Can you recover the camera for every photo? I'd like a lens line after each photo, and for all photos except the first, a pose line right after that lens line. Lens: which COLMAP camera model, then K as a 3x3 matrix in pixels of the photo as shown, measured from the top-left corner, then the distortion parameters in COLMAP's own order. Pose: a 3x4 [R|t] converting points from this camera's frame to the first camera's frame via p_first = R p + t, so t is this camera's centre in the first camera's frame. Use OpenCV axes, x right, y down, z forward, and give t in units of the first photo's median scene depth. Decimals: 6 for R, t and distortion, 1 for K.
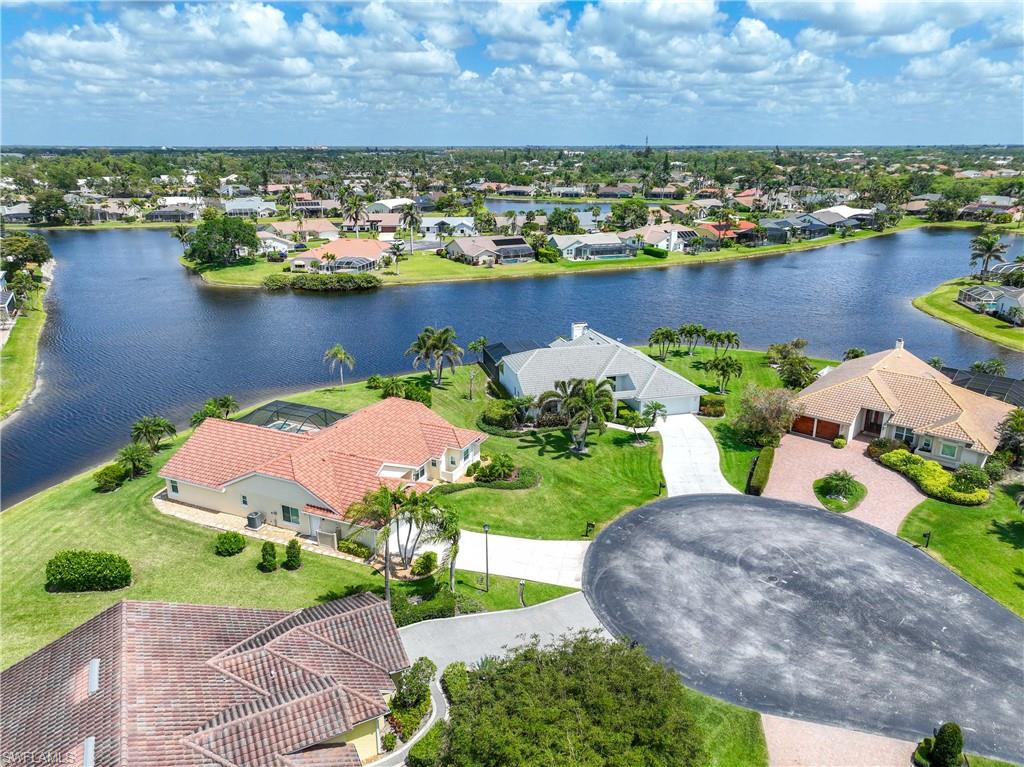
lens RADIAL K [[713.6, 0, 512.0], [0, 713.6, 383.5], [0, 0, 1]] dist [-0.004572, 0.016683]
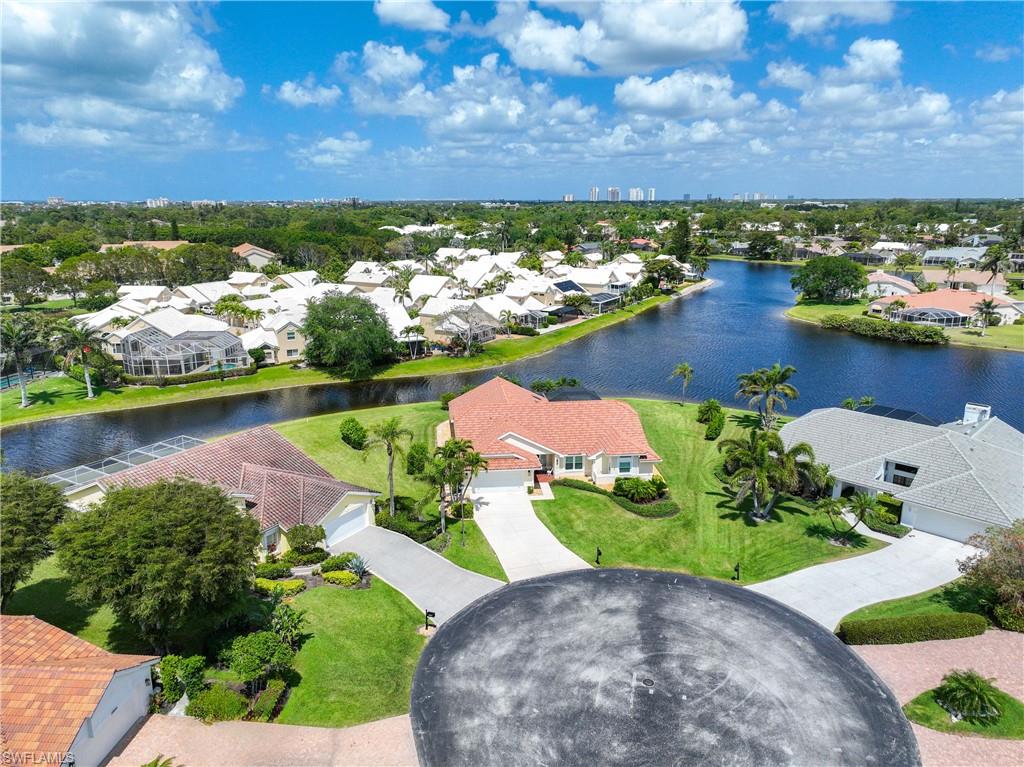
lens RADIAL K [[713.6, 0, 512.0], [0, 713.6, 383.5], [0, 0, 1]] dist [-0.004572, 0.016683]
pose [[0.512234, 0.213081, -0.831993, 0.850425], [-0.268392, 0.959931, 0.080606, -0.066076], [0.815832, 0.182011, 0.548898, 0.370777]]
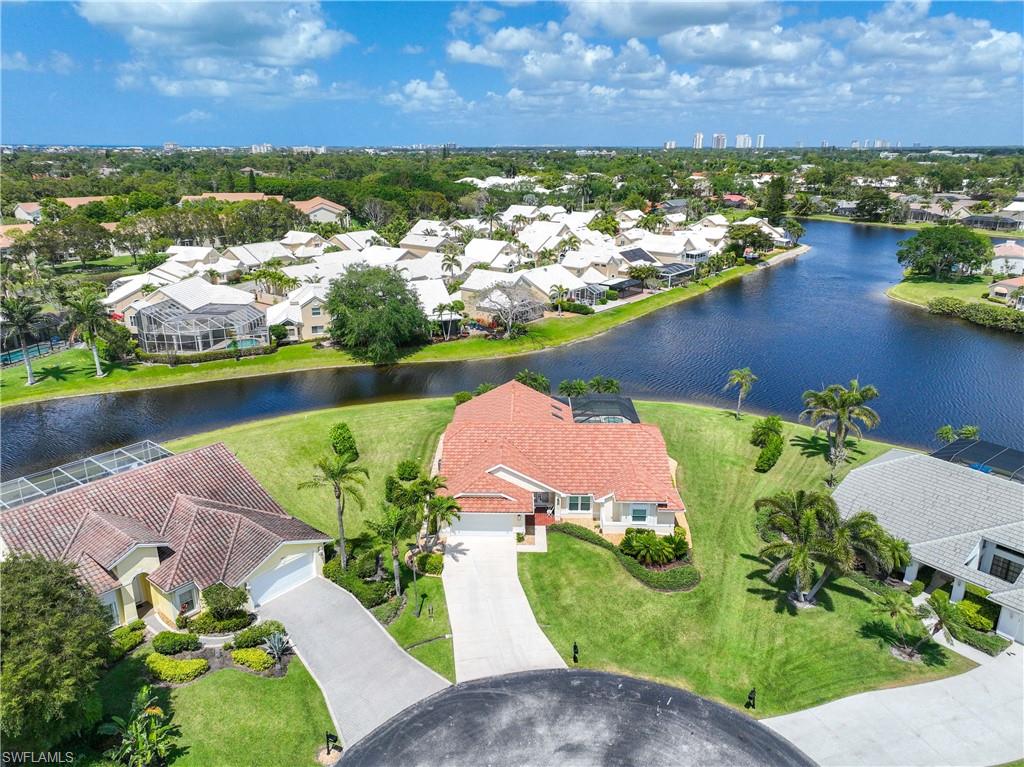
lens RADIAL K [[713.6, 0, 512.0], [0, 713.6, 383.5], [0, 0, 1]] dist [-0.004572, 0.016683]
pose [[0.394746, 0.290762, -0.871570, 0.698715], [-0.290900, 0.939356, 0.181623, -0.189503], [0.871523, 0.181845, 0.455389, 0.595983]]
